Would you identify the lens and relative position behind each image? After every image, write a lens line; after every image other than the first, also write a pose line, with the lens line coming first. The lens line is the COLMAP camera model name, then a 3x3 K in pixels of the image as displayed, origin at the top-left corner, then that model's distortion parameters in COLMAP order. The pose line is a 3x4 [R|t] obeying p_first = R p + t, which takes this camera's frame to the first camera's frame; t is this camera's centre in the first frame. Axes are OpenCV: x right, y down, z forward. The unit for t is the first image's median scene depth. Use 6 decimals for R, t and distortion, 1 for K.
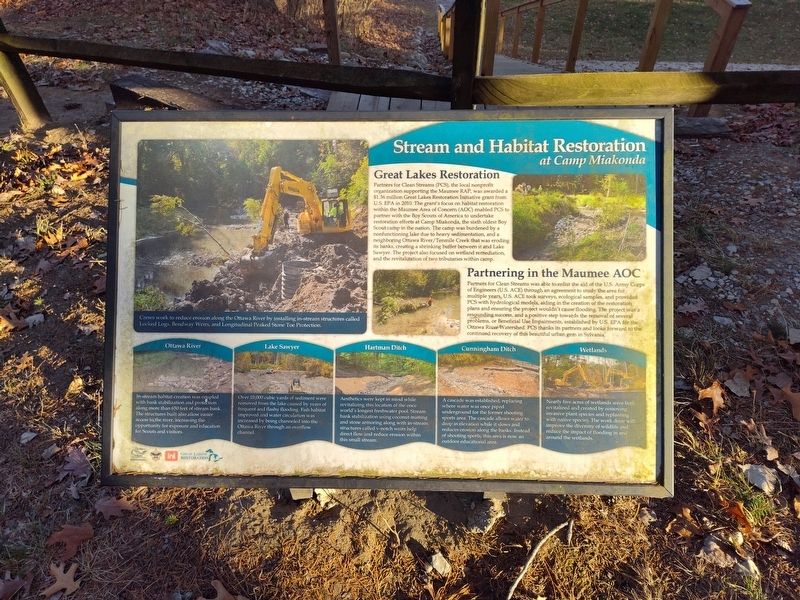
lens RADIAL K [[551.1, 0, 395.8], [0, 551.1, 303.9], [0, 0, 1]] dist [0.057469, -0.054639]
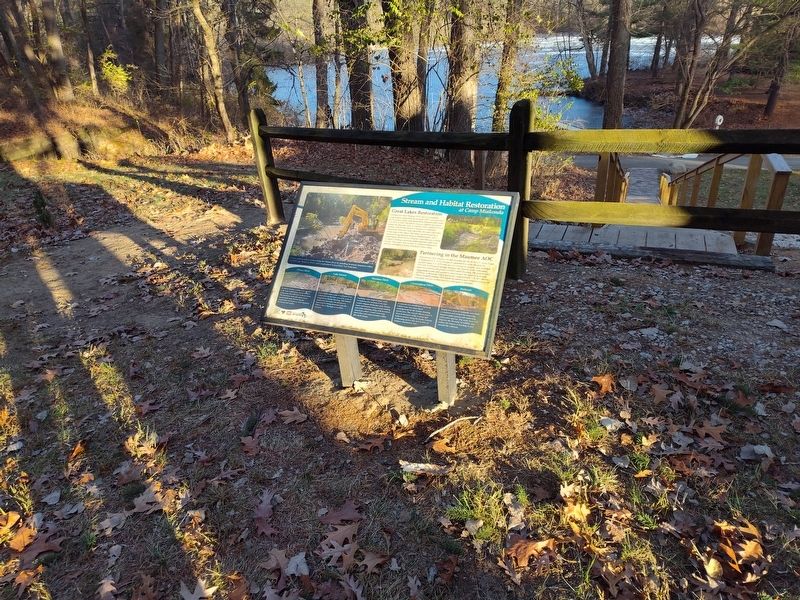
lens RADIAL K [[551.1, 0, 395.8], [0, 551.1, 303.9], [0, 0, 1]] dist [0.057469, -0.054639]
pose [[0.938616, 0.126414, -0.320967, 0.787142], [-0.202807, 0.954873, -0.216995, 0.657090], [0.279052, 0.268769, 0.921897, -1.068328]]
